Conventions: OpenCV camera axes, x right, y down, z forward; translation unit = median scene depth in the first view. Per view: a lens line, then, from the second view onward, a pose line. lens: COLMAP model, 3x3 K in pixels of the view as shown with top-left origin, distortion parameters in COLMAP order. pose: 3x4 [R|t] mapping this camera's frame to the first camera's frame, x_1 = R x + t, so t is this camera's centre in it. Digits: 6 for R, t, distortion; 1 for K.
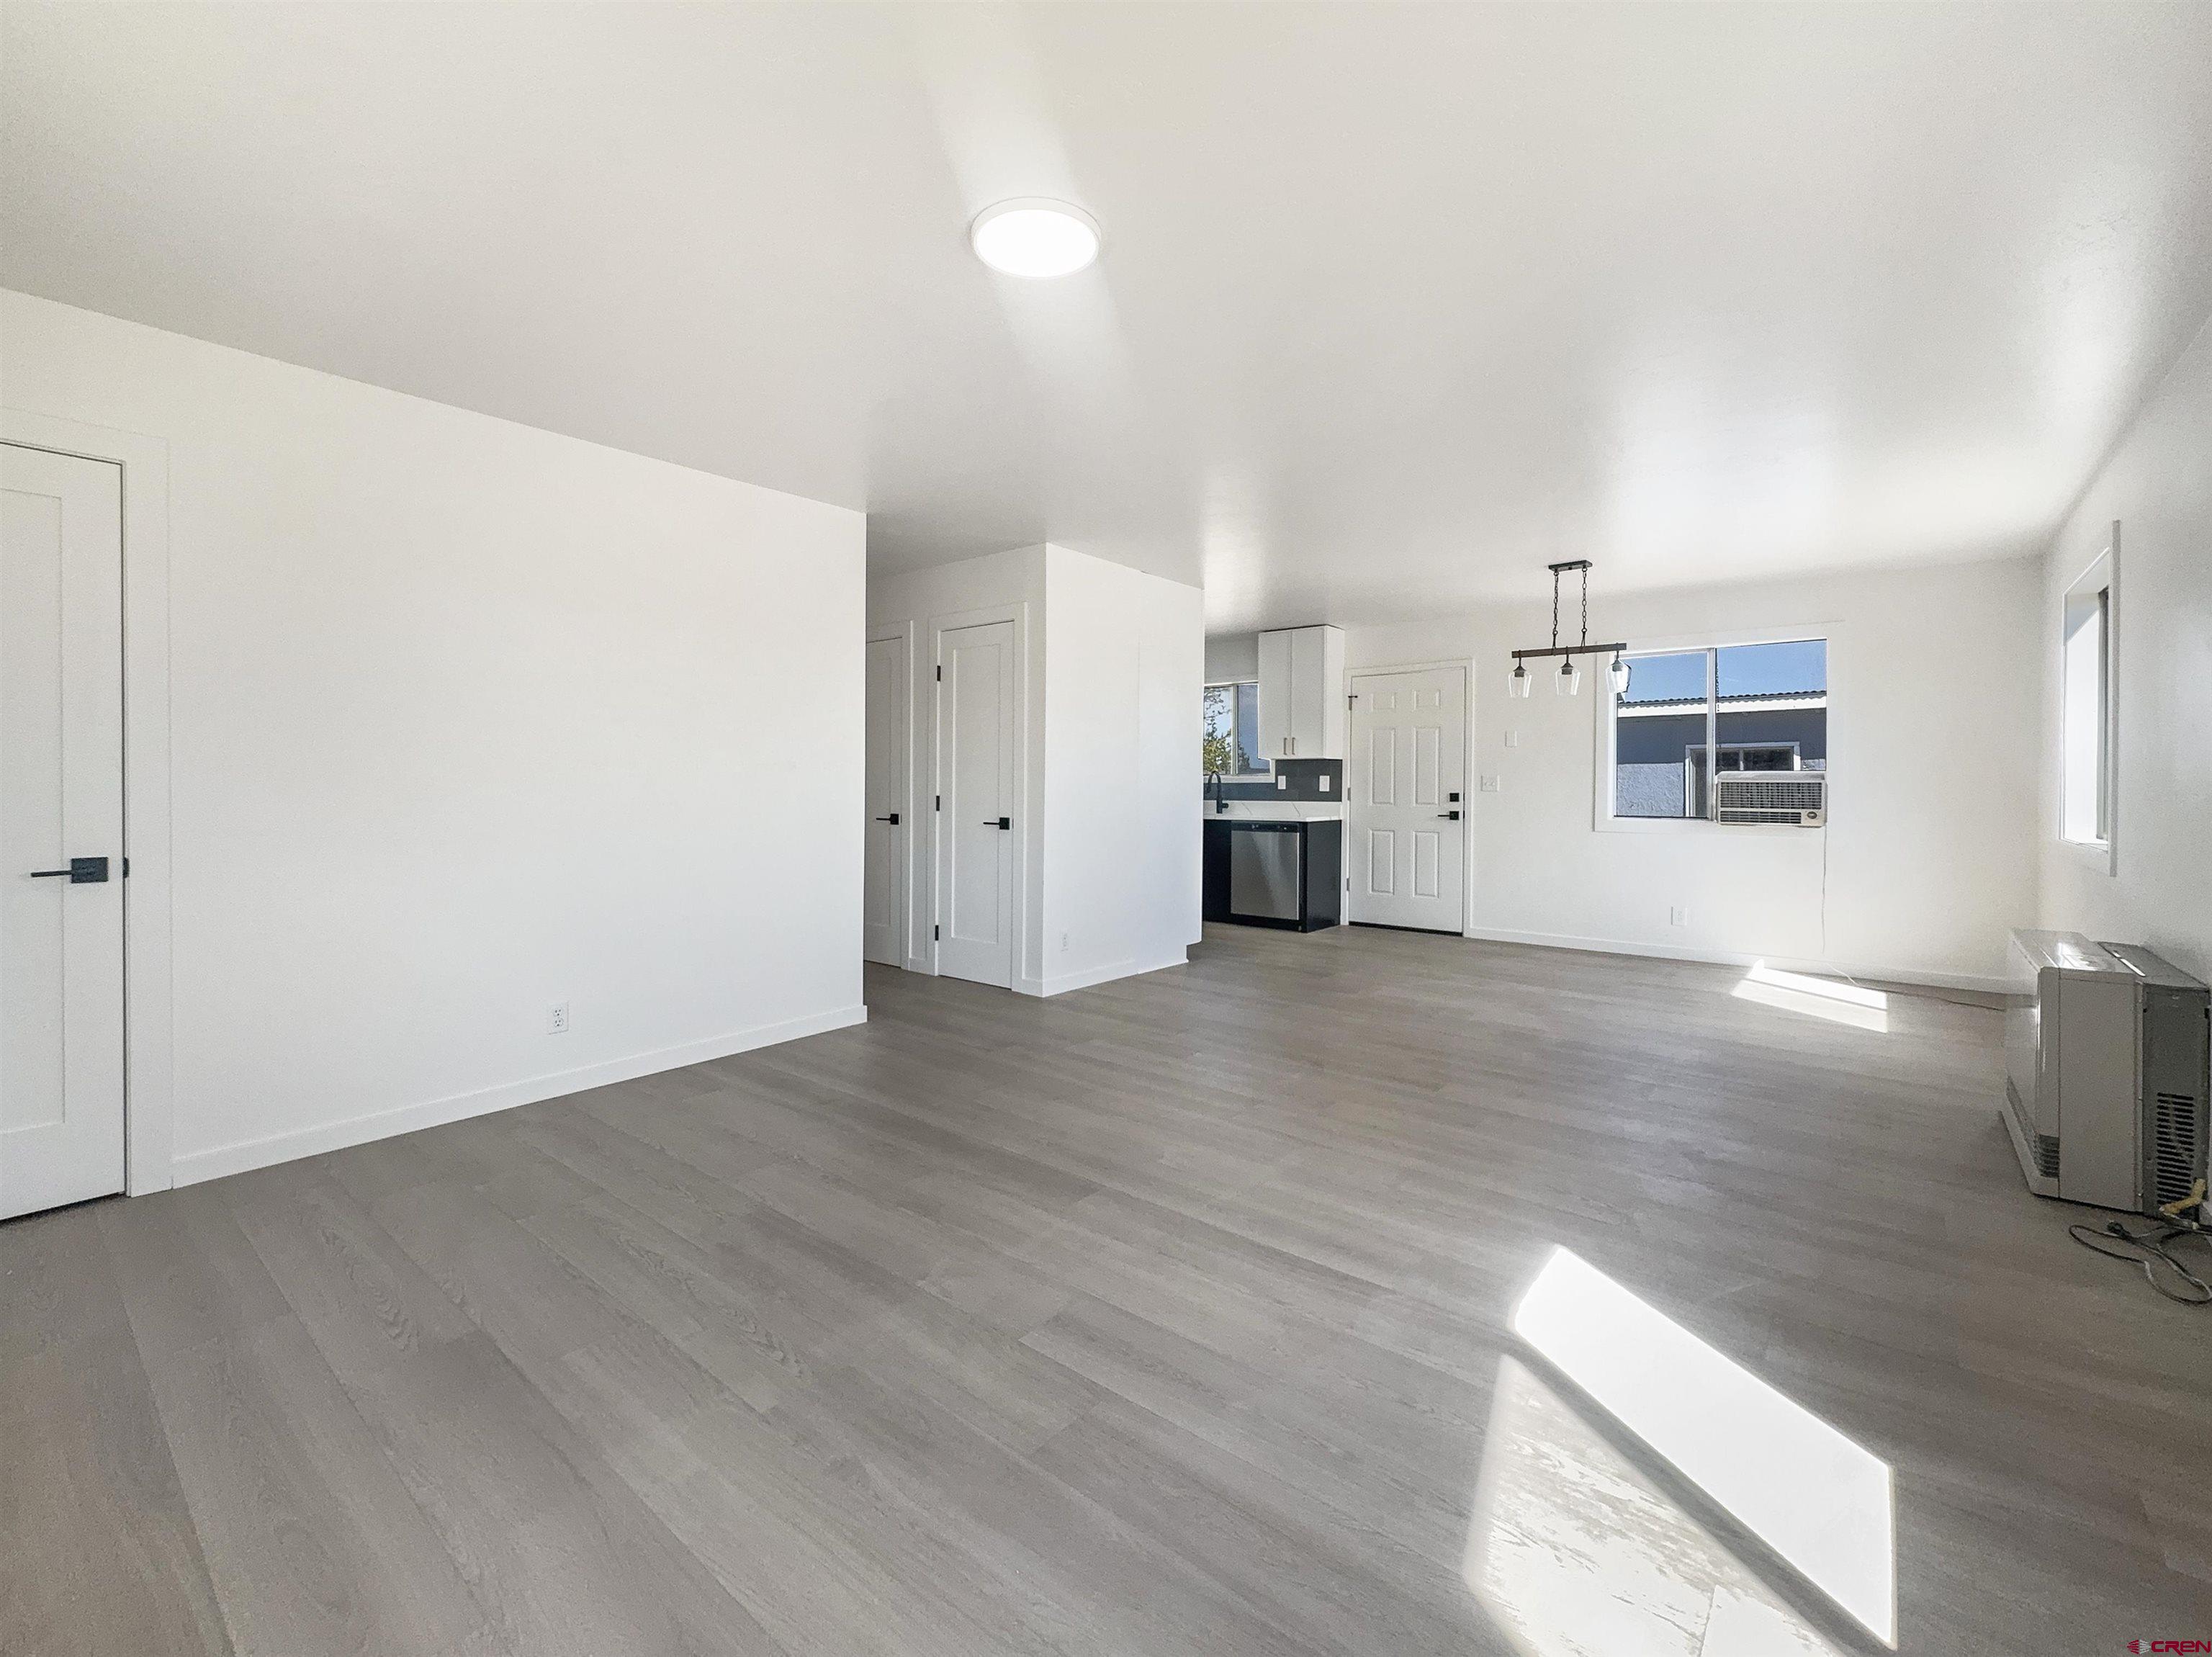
lens RADIAL K [[936.0, 0, 1104.6], [0, 936.0, 811.8], [0, 0, 1]] dist [0.076336, 0.000093]
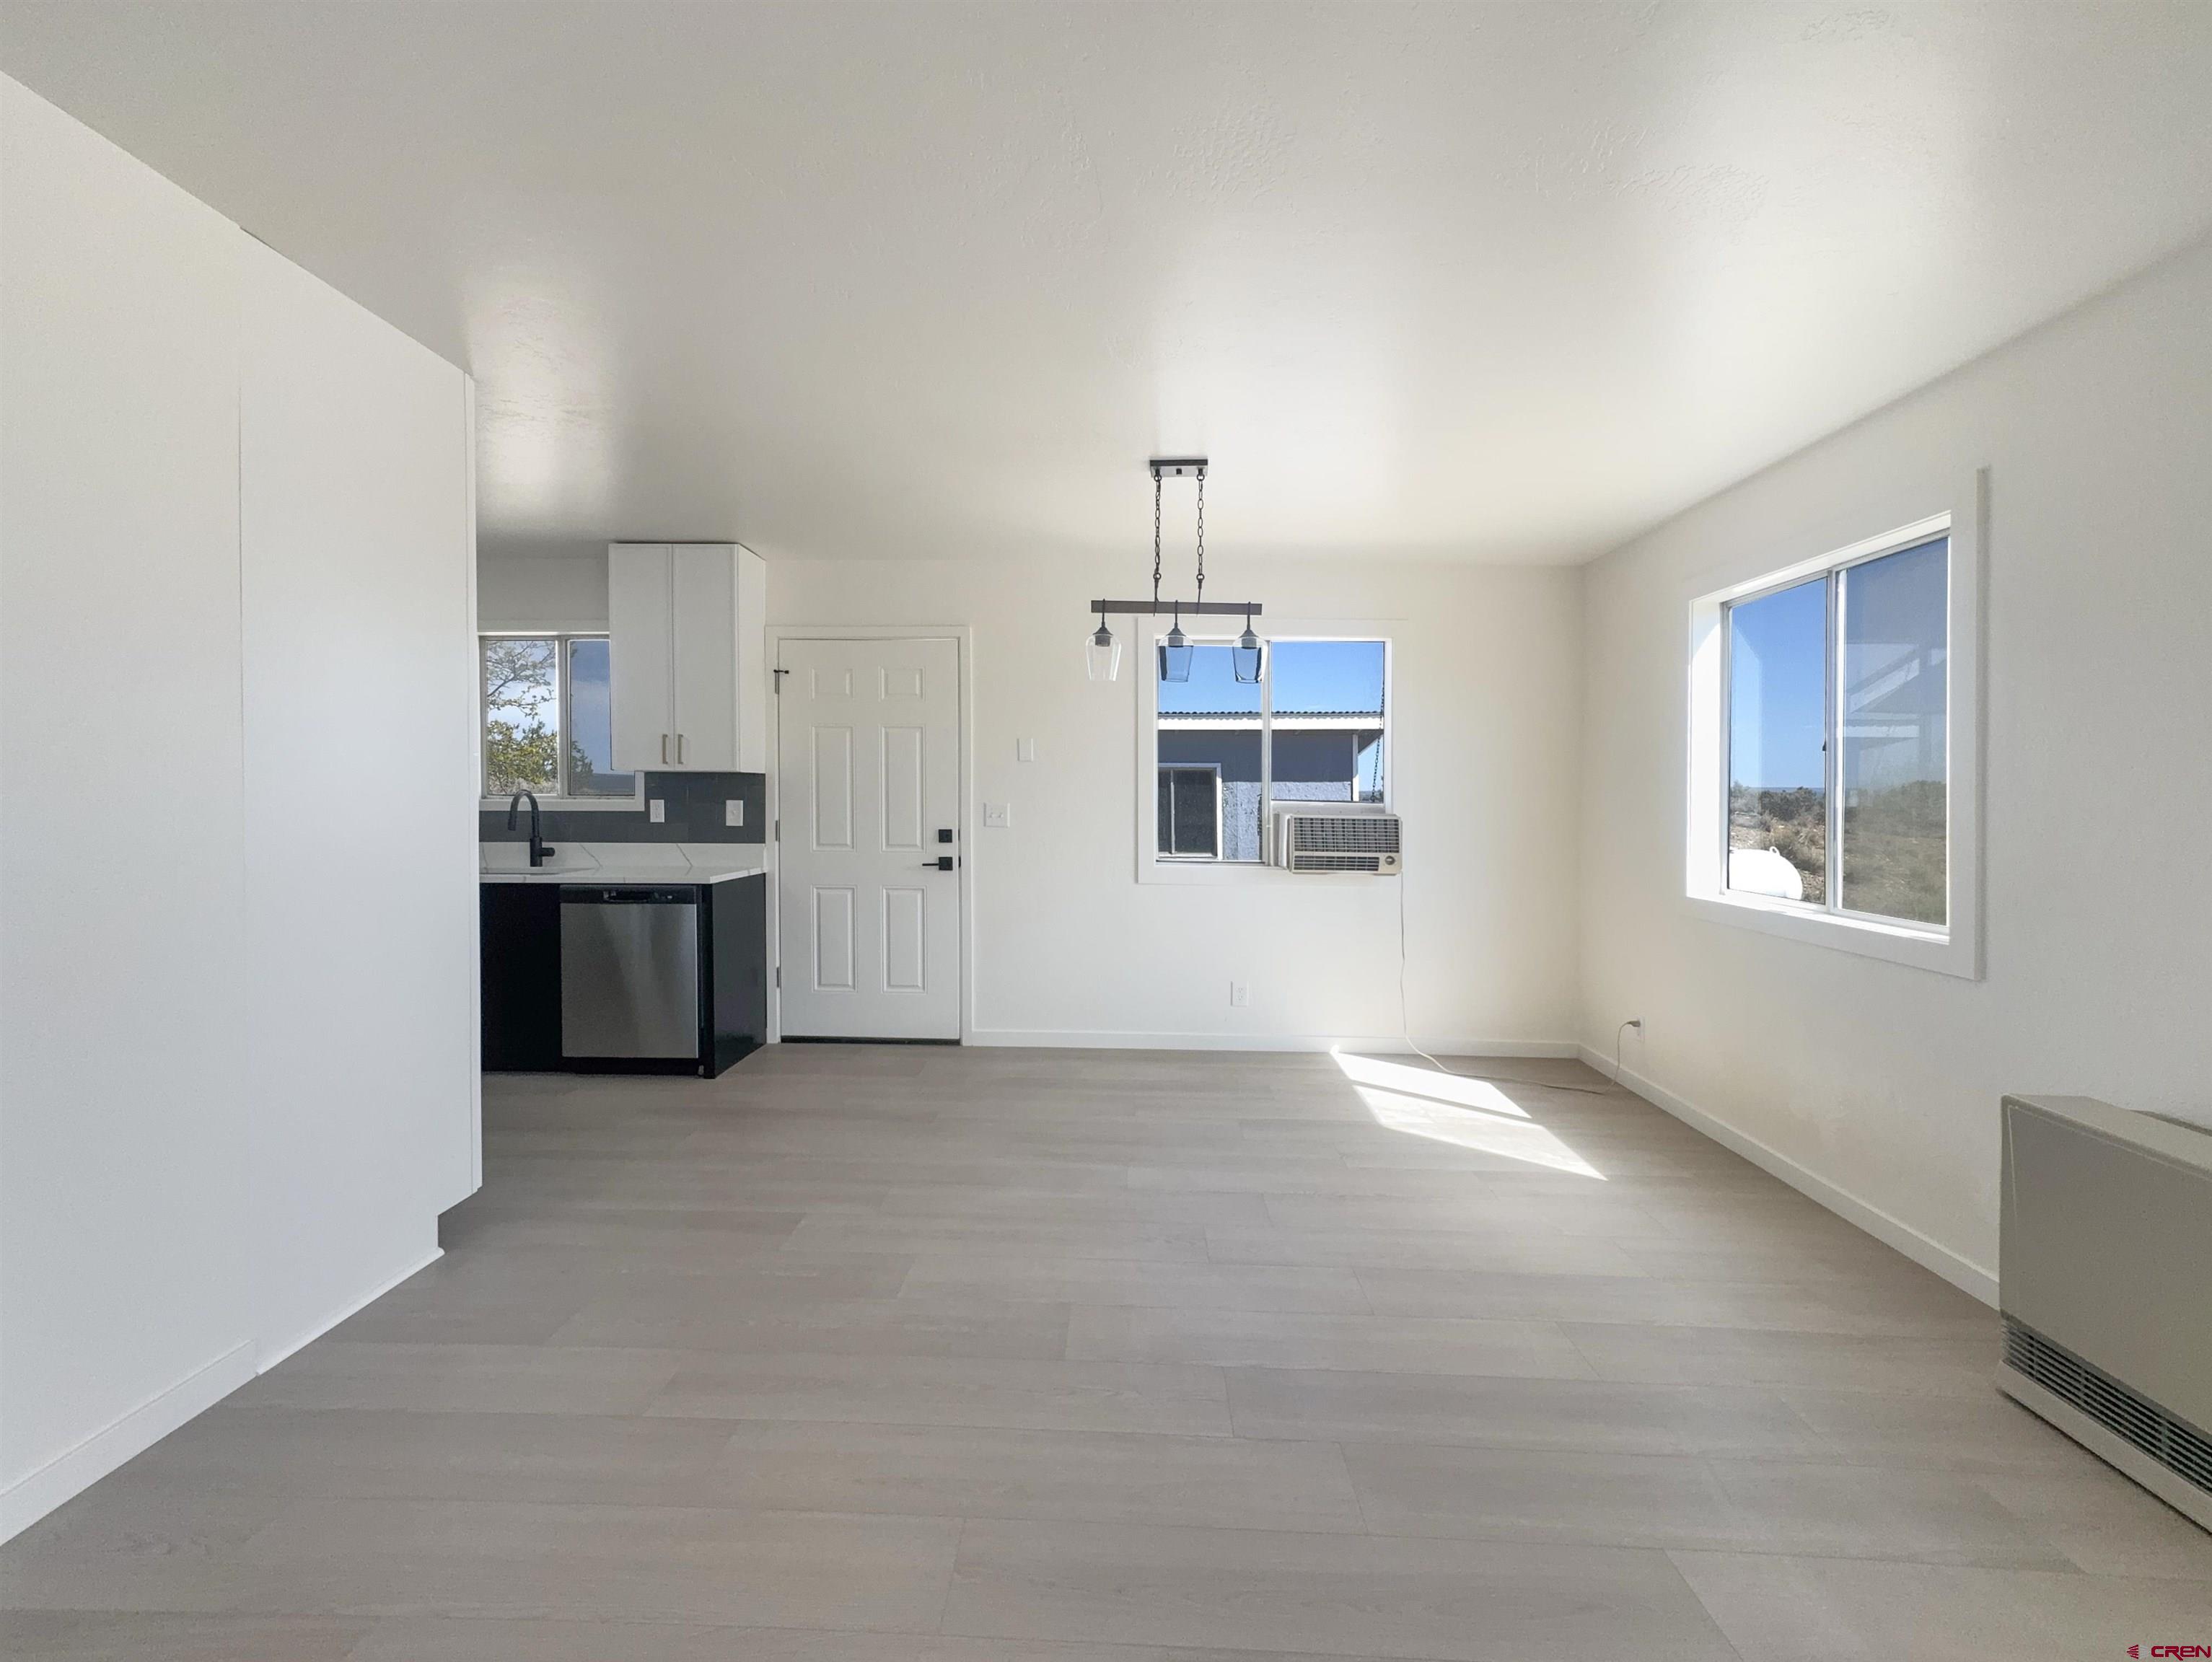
lens RADIAL K [[936.6, 0, 1106.0], [0, 936.6, 831.0], [0, 0, 1]] dist [-0.002277, 0.000130]
pose [[0.793542, -0.021288, 0.608143, 0.060492], [0.013462, 0.999757, 0.017431, -0.027154], [-0.608366, -0.005645, 0.793636, 0.397265]]
